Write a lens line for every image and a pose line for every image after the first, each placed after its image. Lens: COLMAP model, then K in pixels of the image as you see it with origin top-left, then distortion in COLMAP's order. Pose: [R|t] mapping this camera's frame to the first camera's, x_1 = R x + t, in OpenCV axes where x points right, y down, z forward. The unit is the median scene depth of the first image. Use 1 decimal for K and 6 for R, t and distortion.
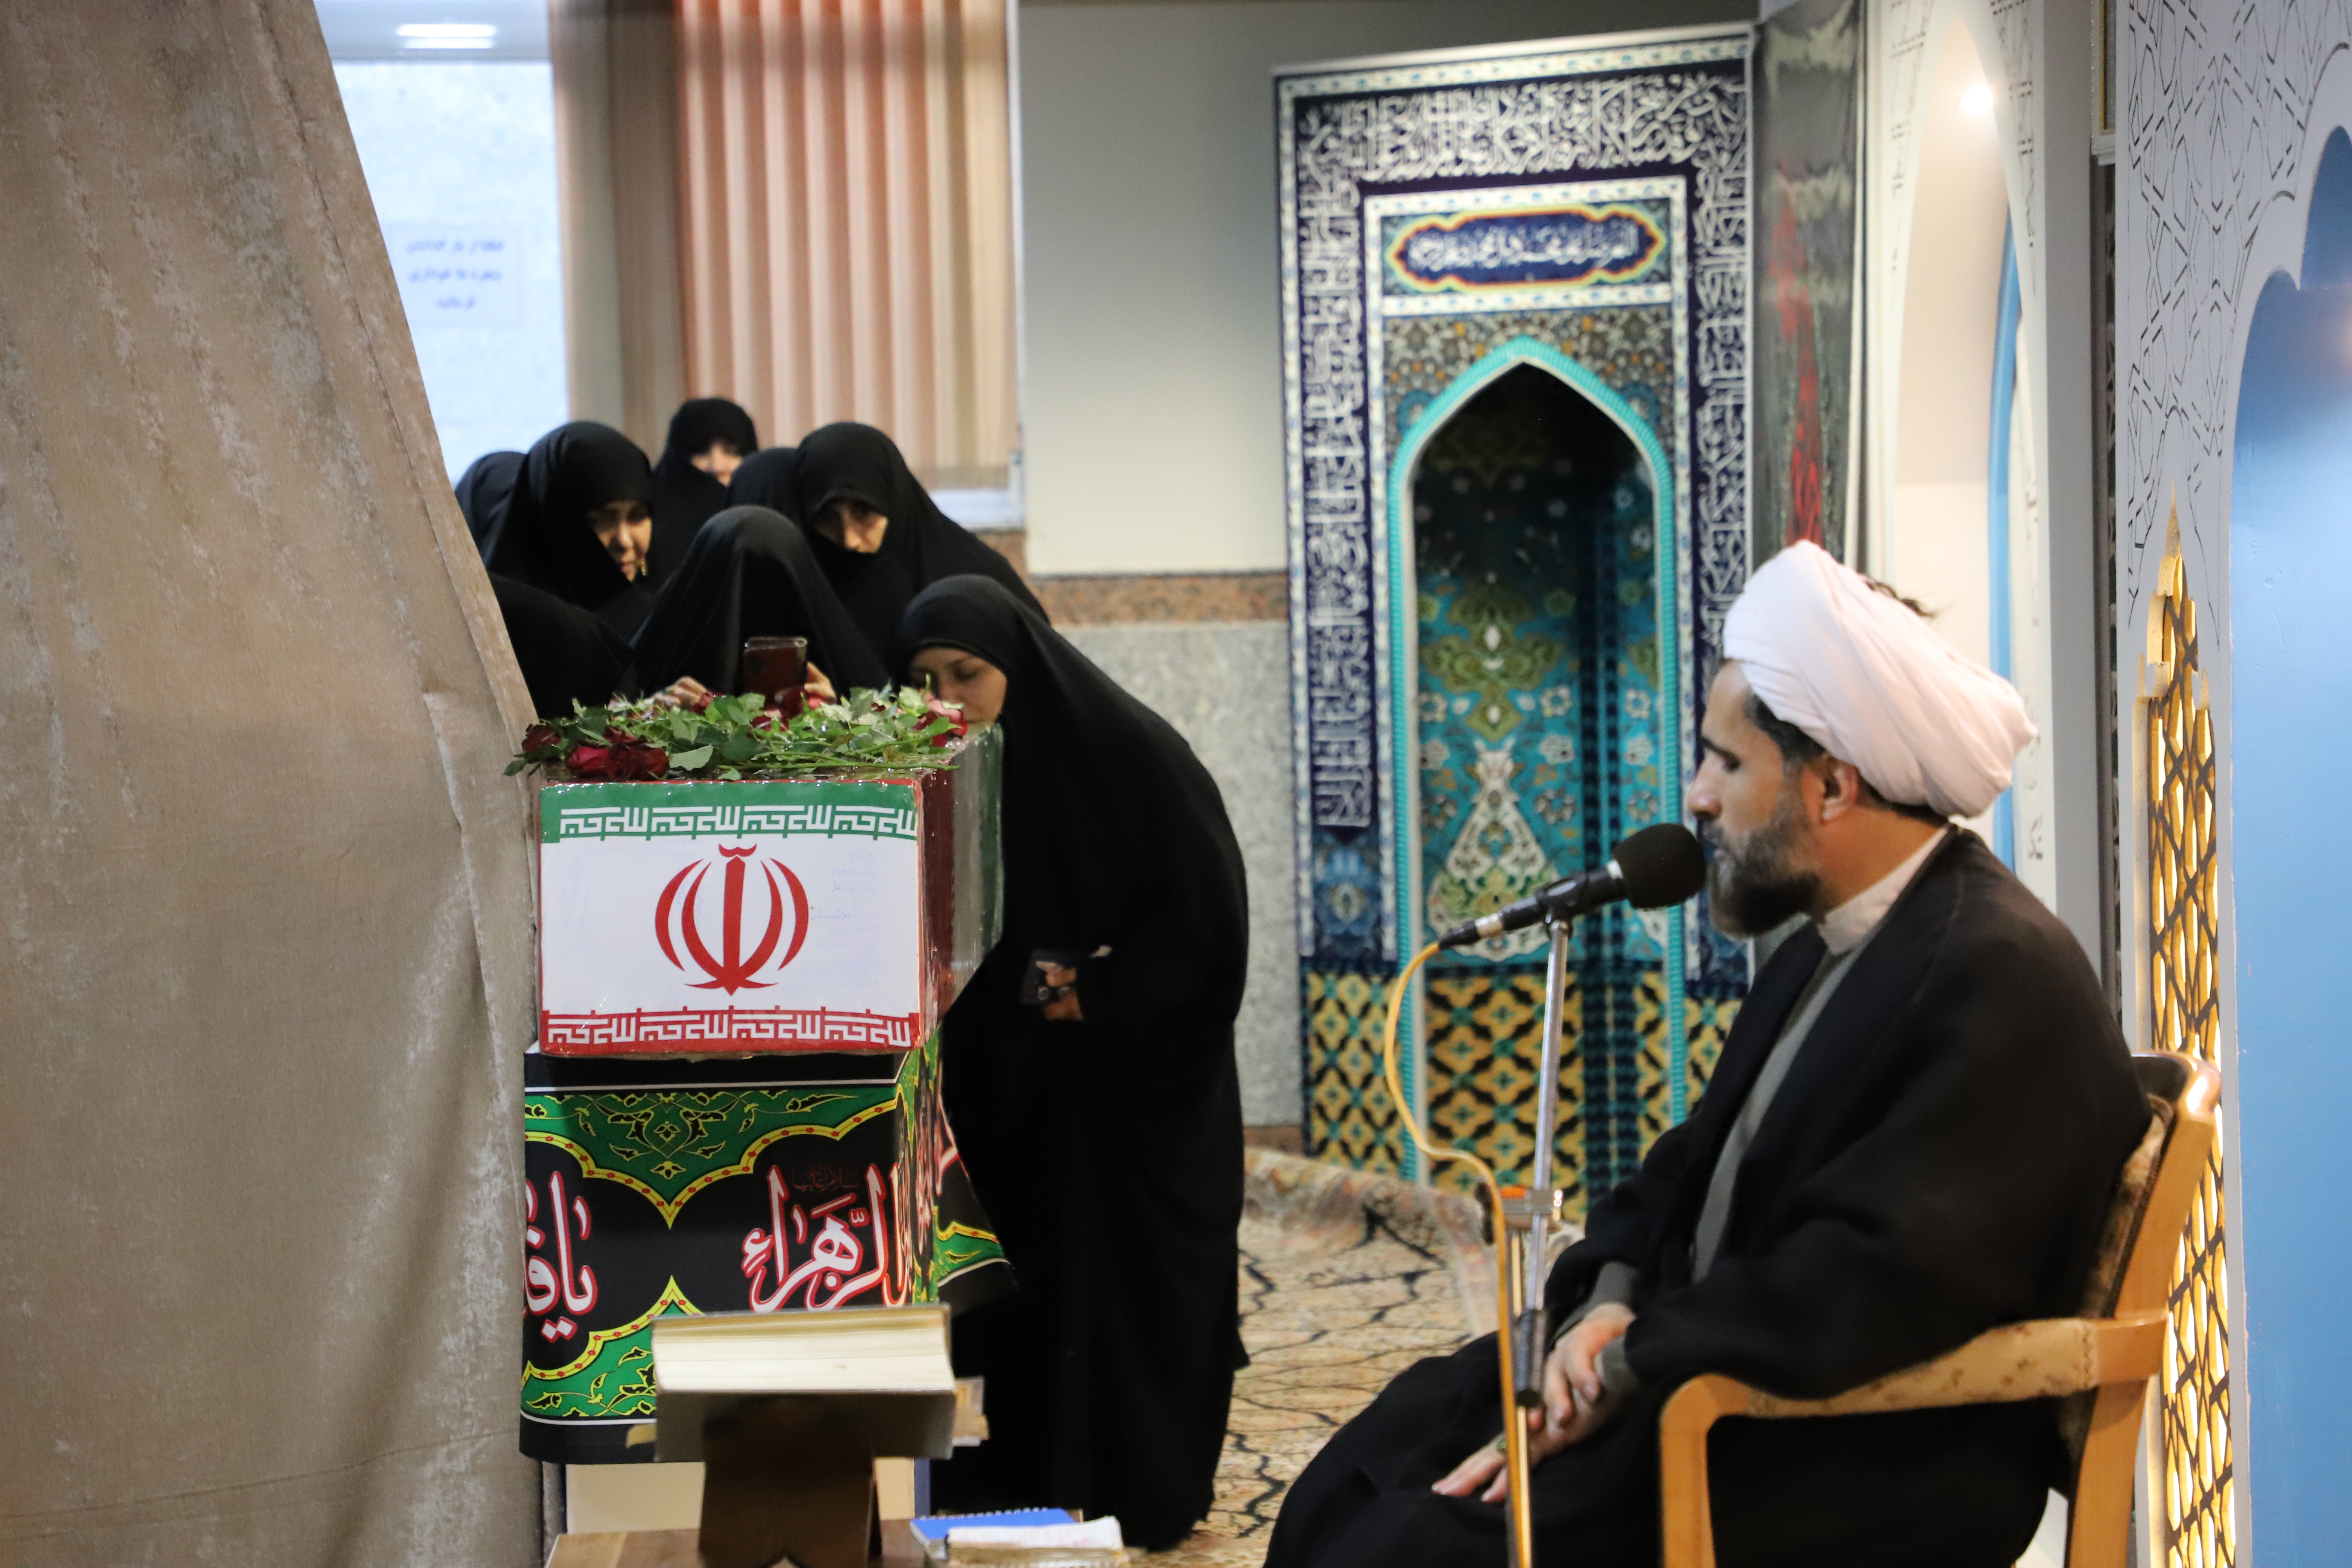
lens RADIAL K [[7146.6, 0, 1174.7], [0, 7146.6, 780.1], [0, 0, 1]] dist [0.862668, 0.000000]
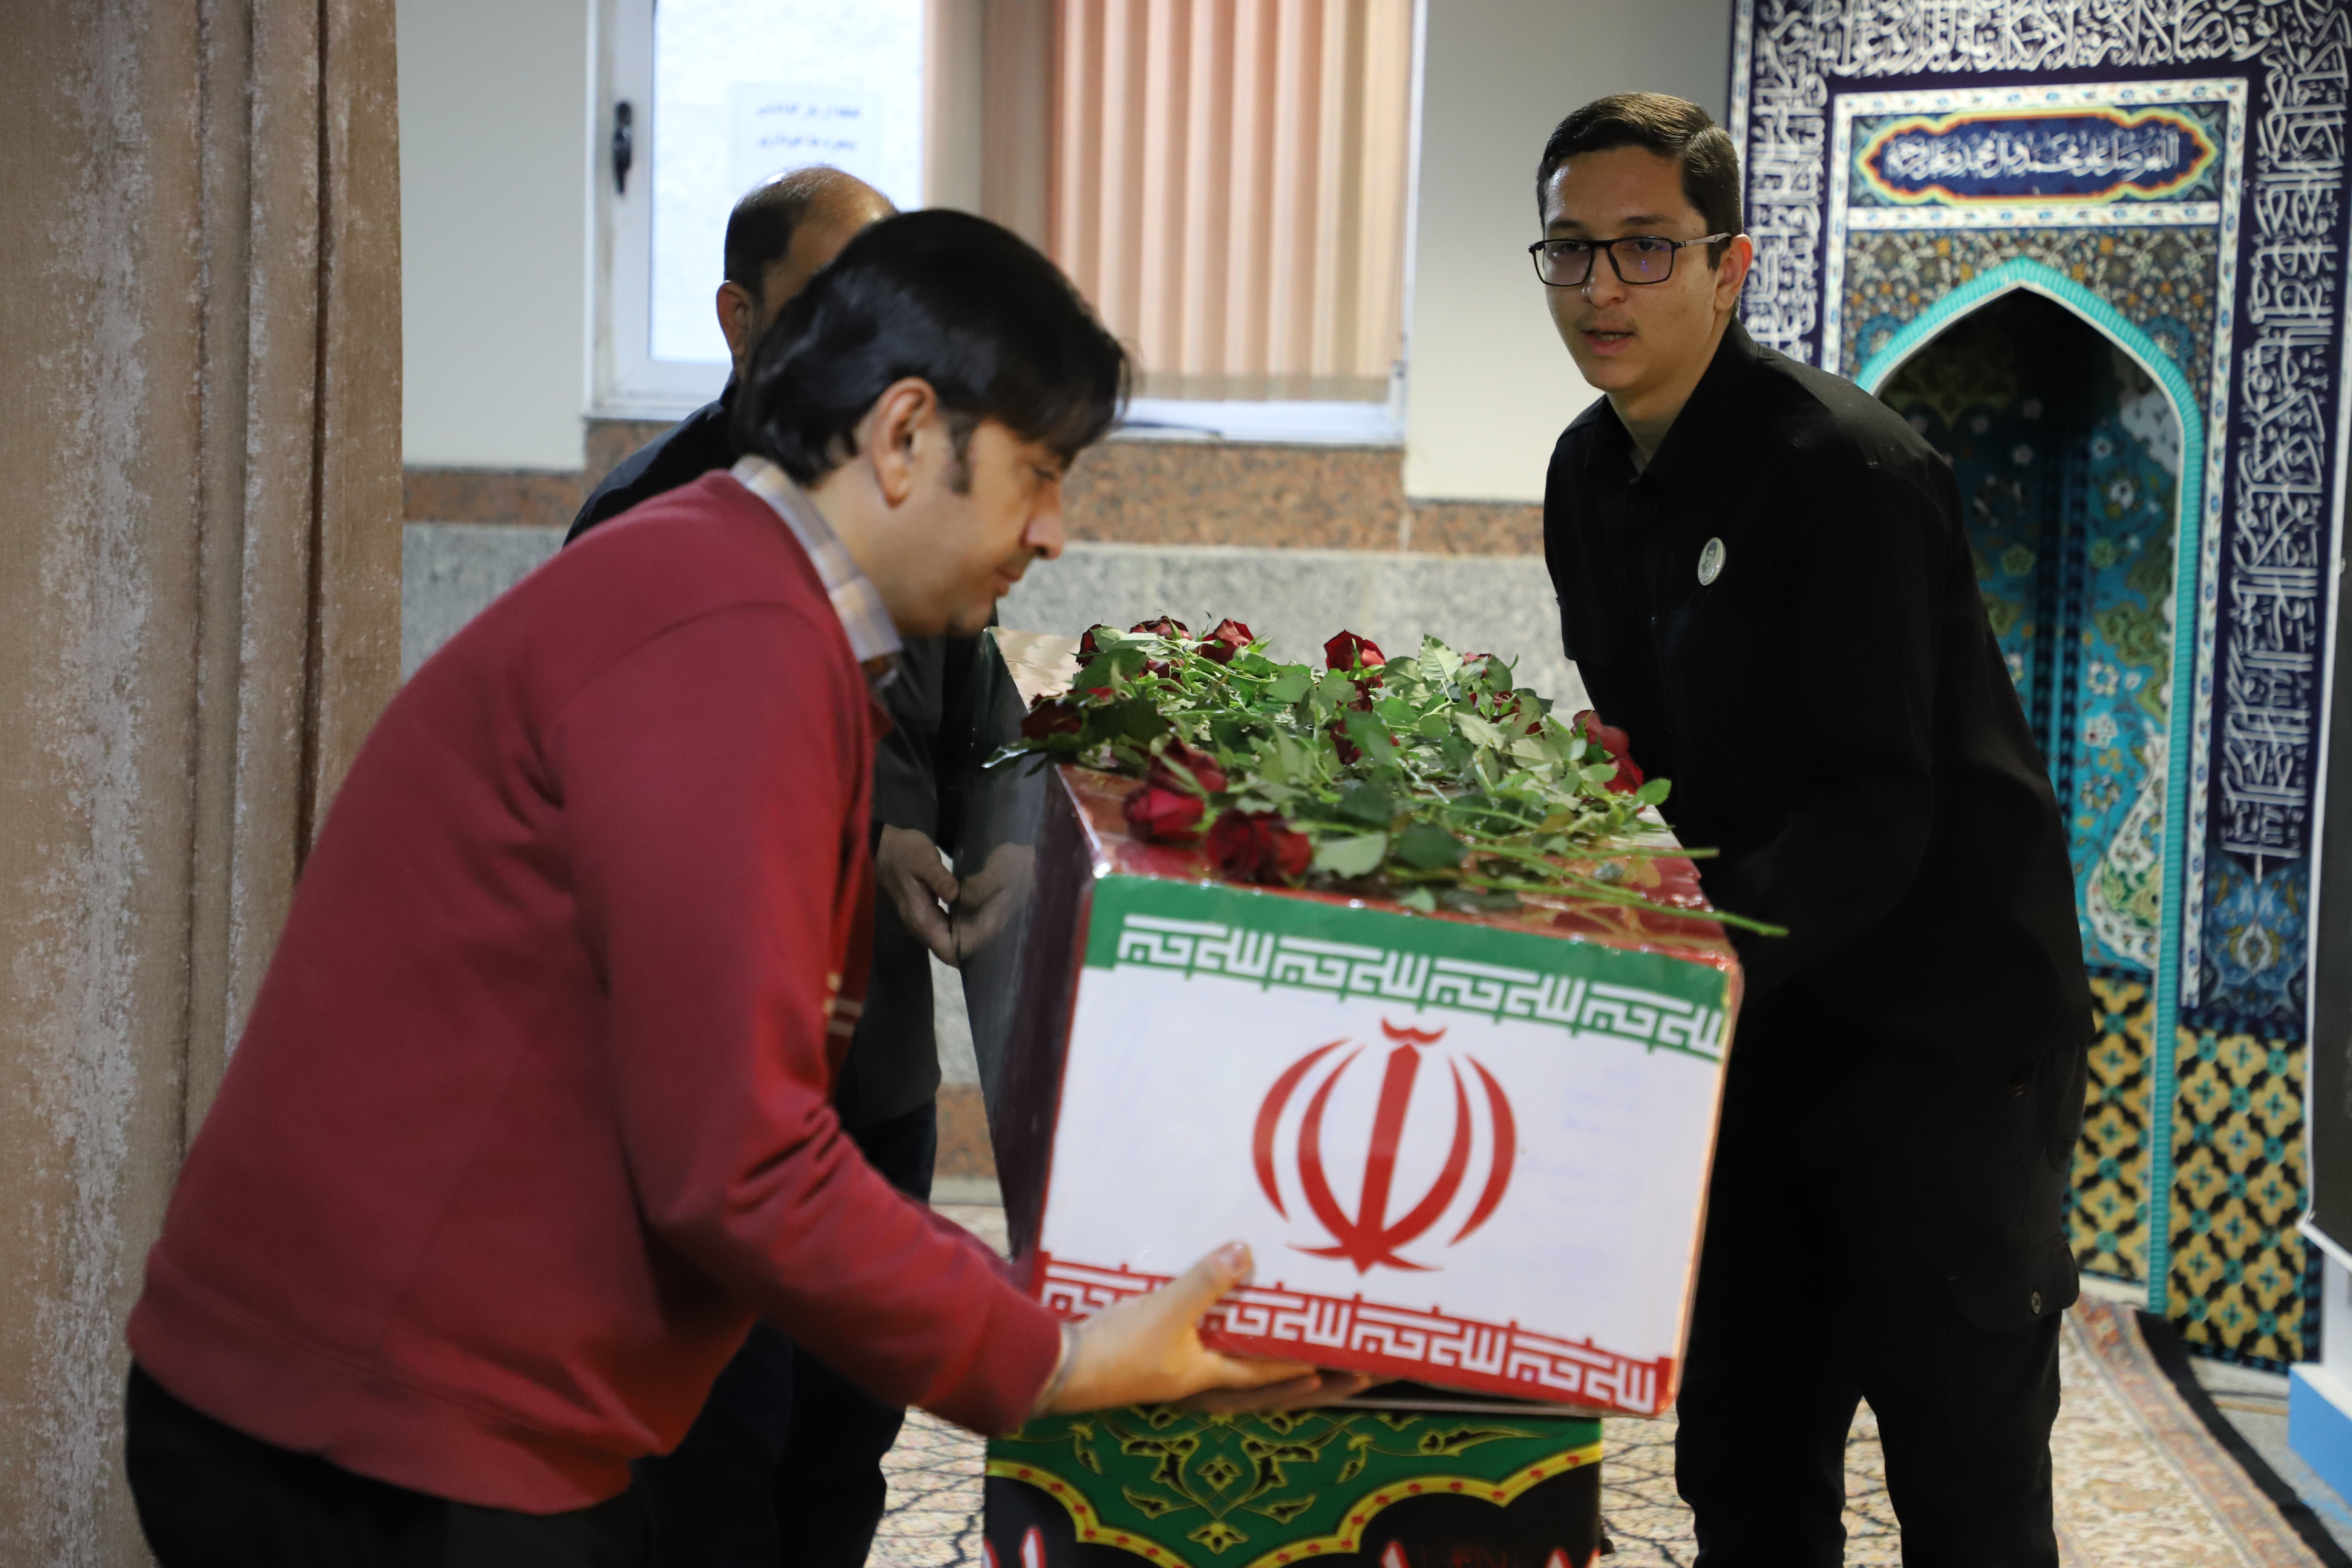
lens RADIAL K [[5306.9, 0, 1177.7], [0, 5306.9, 787.2], [0, 0, 1]] dist [0.481176, 0.000000]
pose [[0.998515, 0.053505, -0.010296, -0.044440], [-0.053134, 0.998027, 0.033453, -0.013962], [0.012065, -0.032856, 0.999387, 0.341434]]
